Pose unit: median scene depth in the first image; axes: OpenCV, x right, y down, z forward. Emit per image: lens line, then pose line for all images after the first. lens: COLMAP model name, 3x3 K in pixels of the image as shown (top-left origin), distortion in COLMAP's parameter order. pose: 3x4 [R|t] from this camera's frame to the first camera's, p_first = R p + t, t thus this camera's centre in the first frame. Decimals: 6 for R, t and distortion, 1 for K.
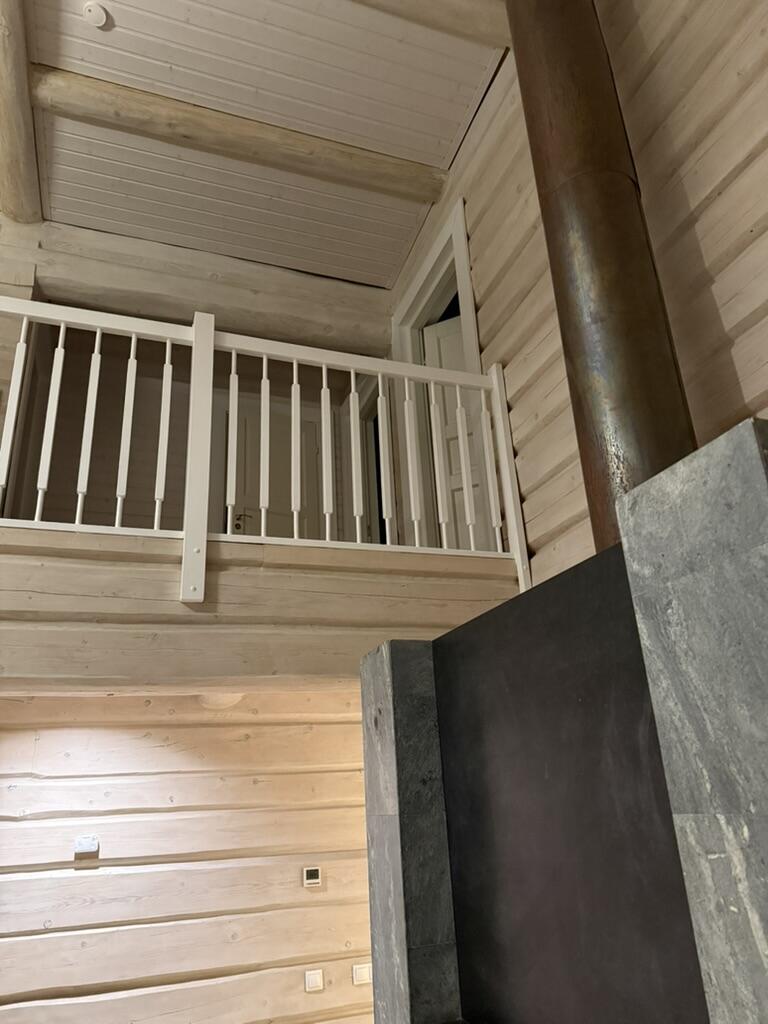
lens RADIAL K [[710.9, 0, 388.1], [0, 710.9, 511.5], [0, 0, 1]] dist [0.016672, -0.014761]
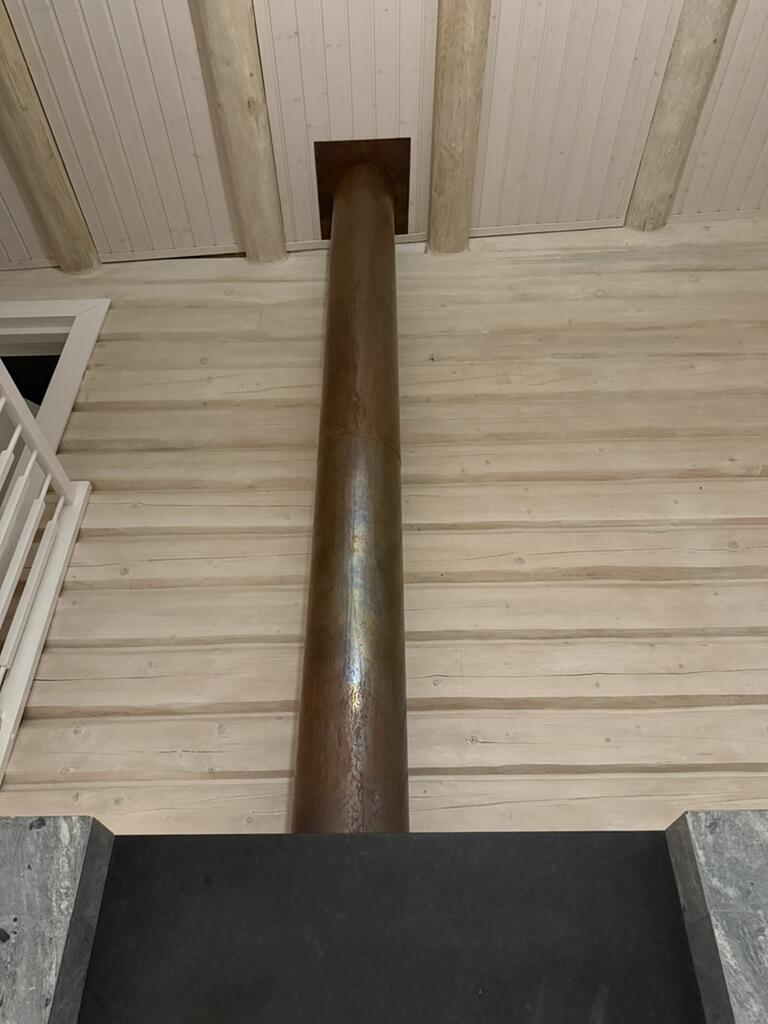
lens RADIAL K [[710.9, 0, 380.9], [0, 710.9, 510.0], [0, 0, 1]] dist [0.016672, -0.014761]
pose [[0.360648, 0.605151, 0.709736, -1.029503], [-0.359274, 0.792361, -0.493037, 0.367219], [-0.860729, -0.077177, 0.503178, 0.957644]]
